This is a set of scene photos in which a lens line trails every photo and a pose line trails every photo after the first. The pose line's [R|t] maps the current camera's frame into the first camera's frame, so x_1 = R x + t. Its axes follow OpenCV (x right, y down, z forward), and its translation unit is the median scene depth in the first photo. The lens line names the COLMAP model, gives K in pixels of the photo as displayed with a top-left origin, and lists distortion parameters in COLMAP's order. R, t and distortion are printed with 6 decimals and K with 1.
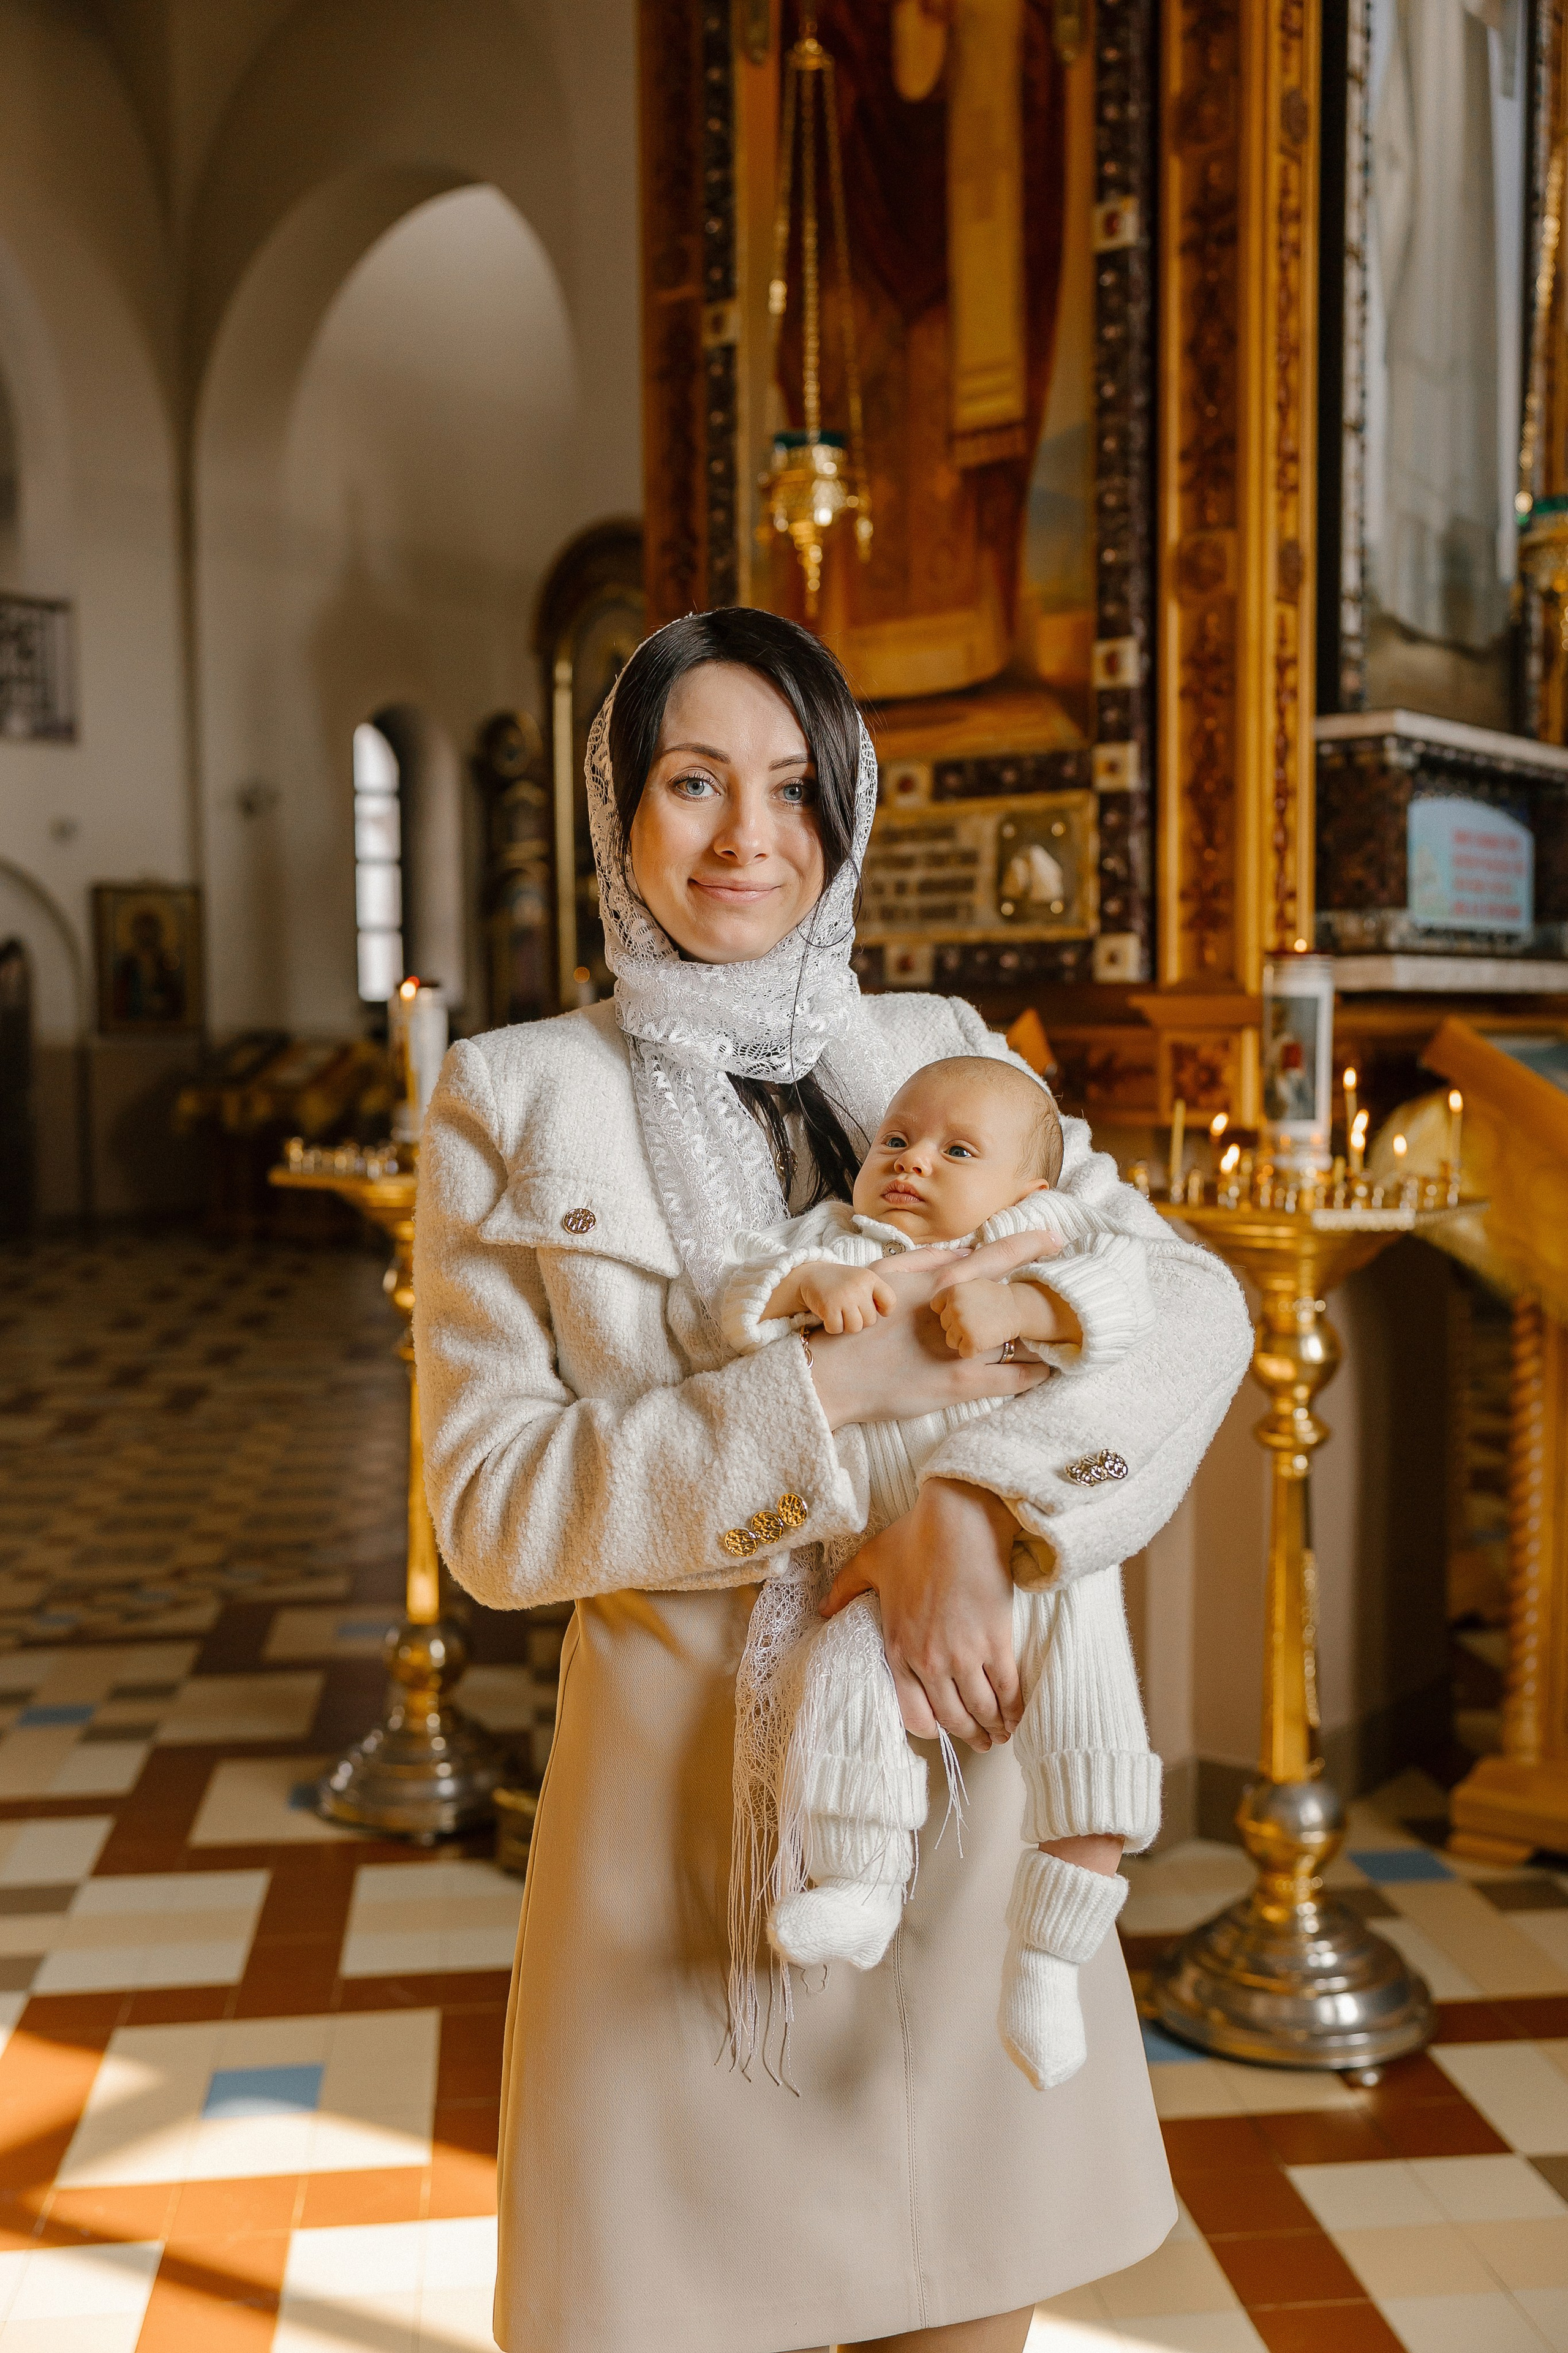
lens RADIAL K [[2419.7, 0, 807.9], [0, 2419.7, 1178.0], [0, 0, 1]] dist [0.036245, 0.000000]
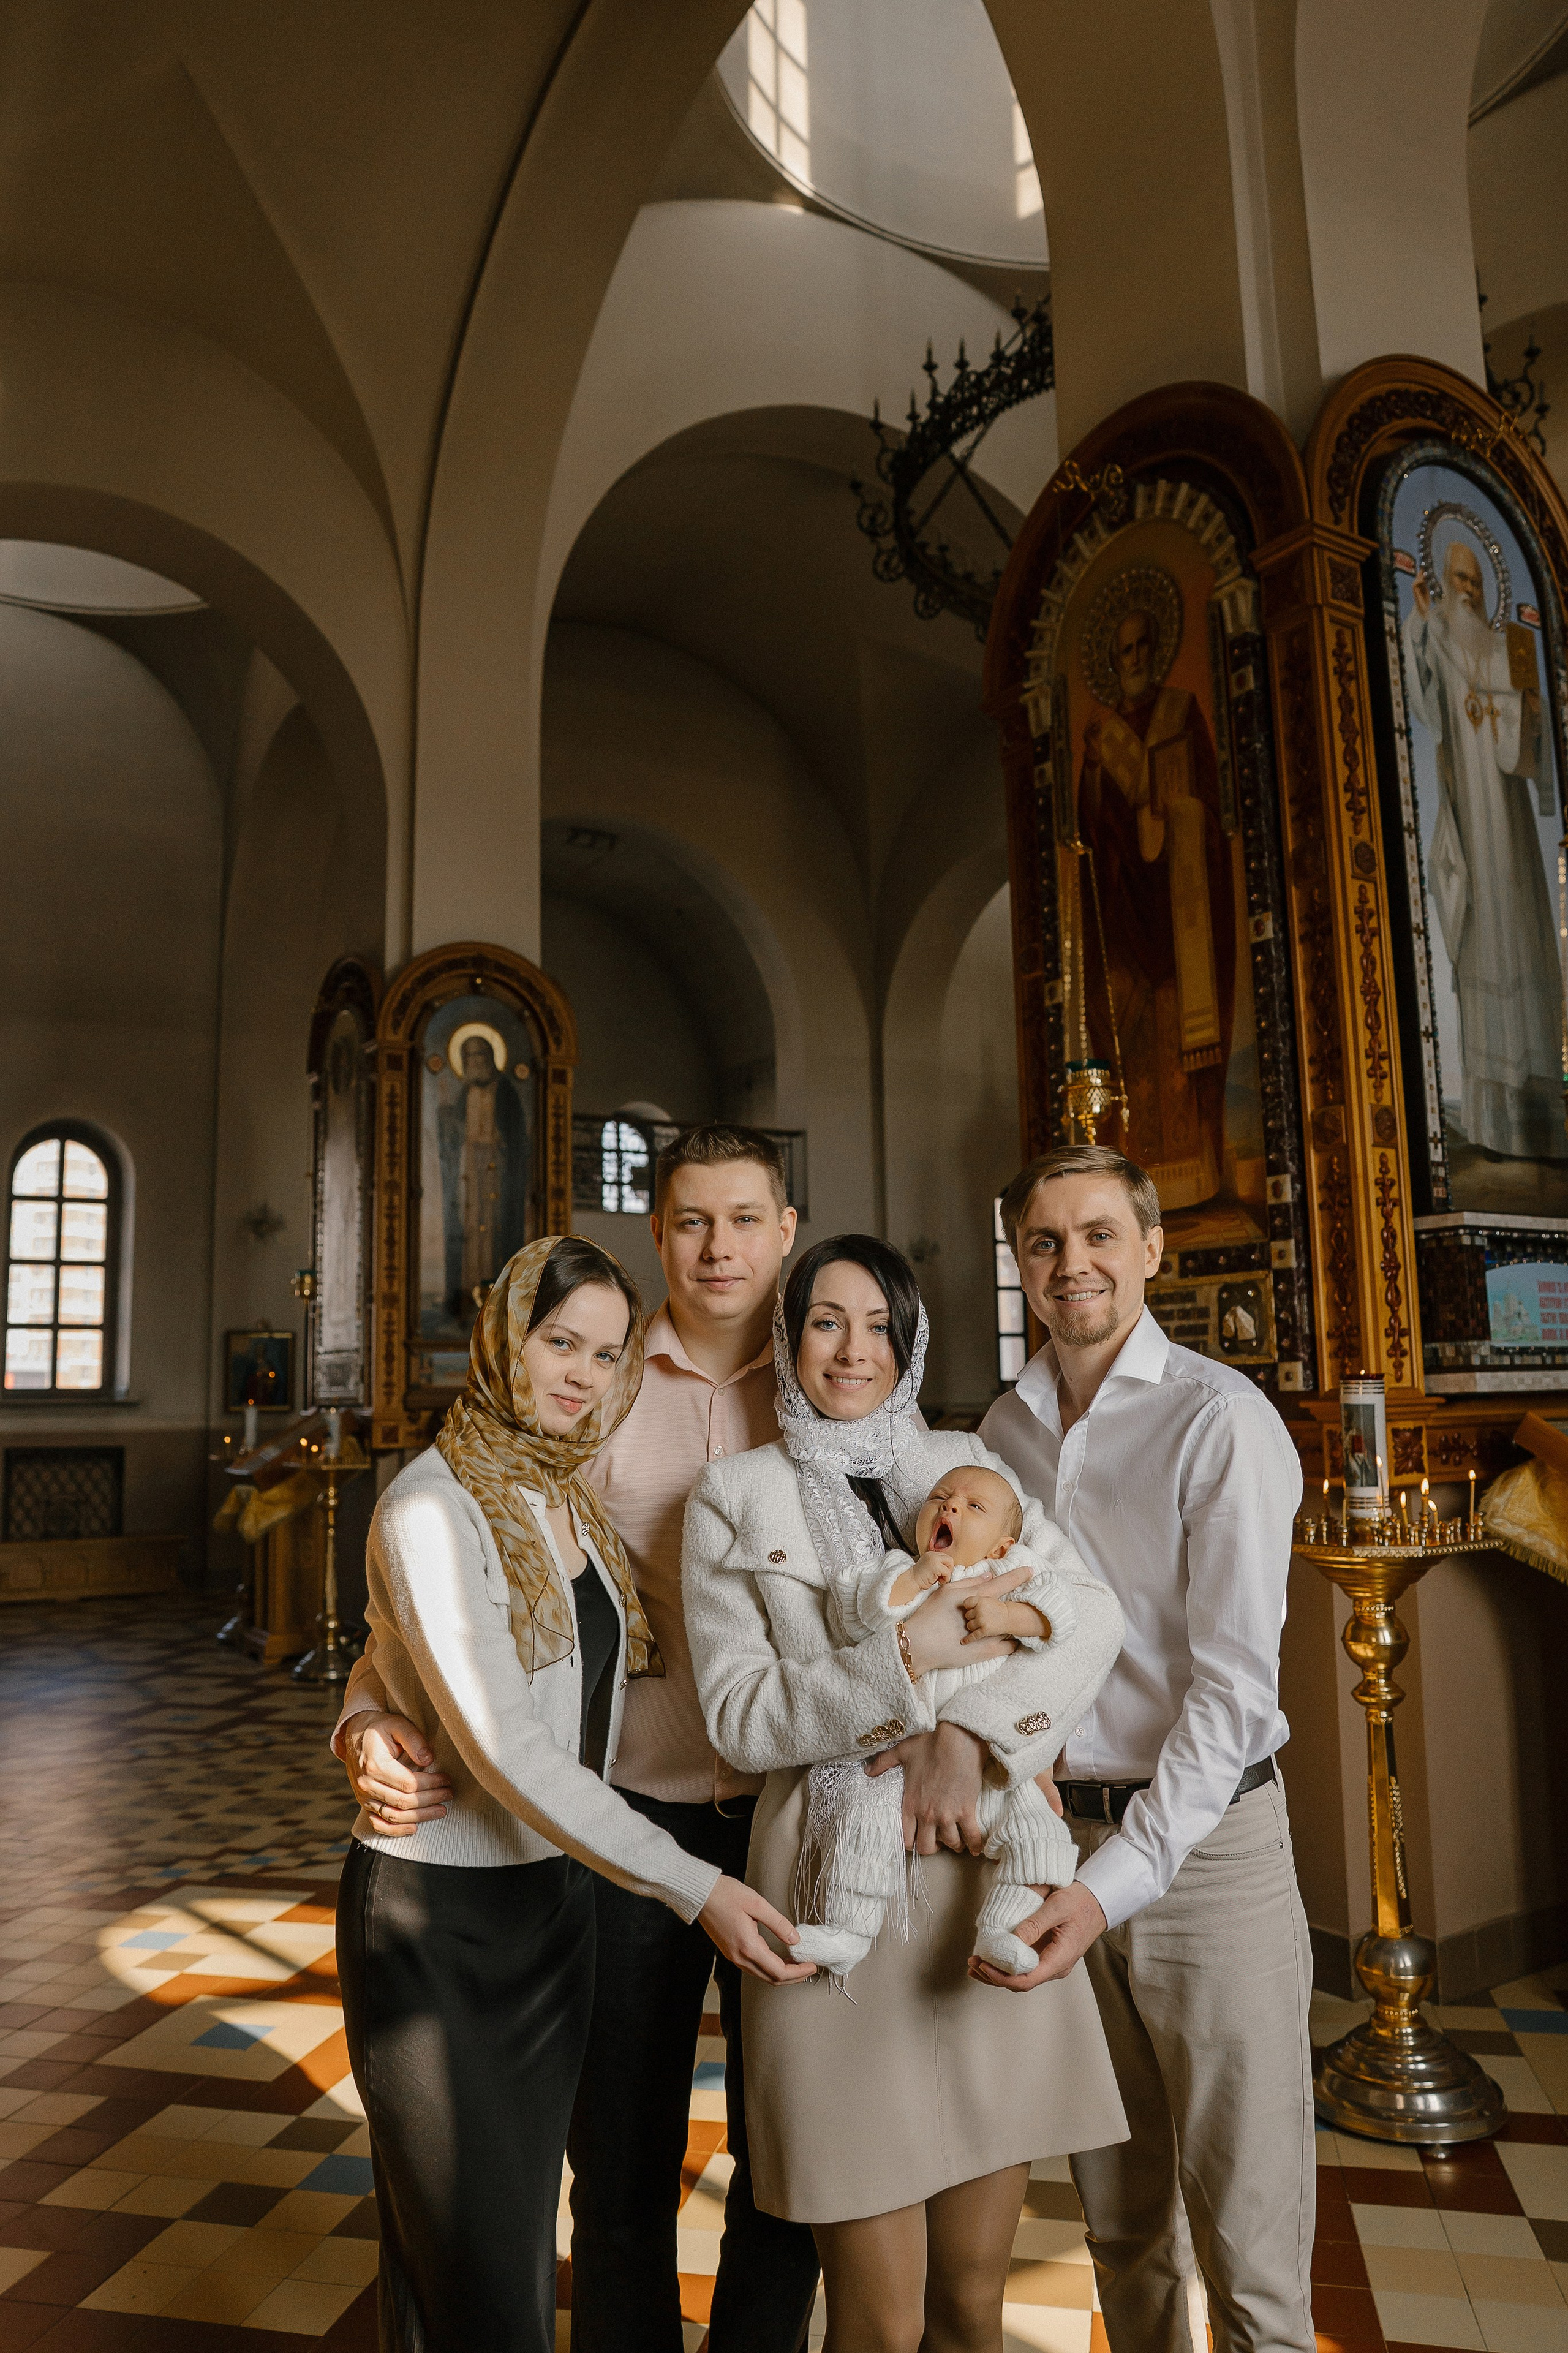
lens RADIAL K [[1737.3, 0, 778.0], [0, 1737.3, 1137.4], [0, 0, 1]] dist [-0.092608, 0.081412]
pose [[0.944382, -0.059420, -0.323437, 0.182162], [-0.009180, 0.978393, -0.206548, -0.009901], [0.328722, 0.198030, 0.923432, -0.150253]]
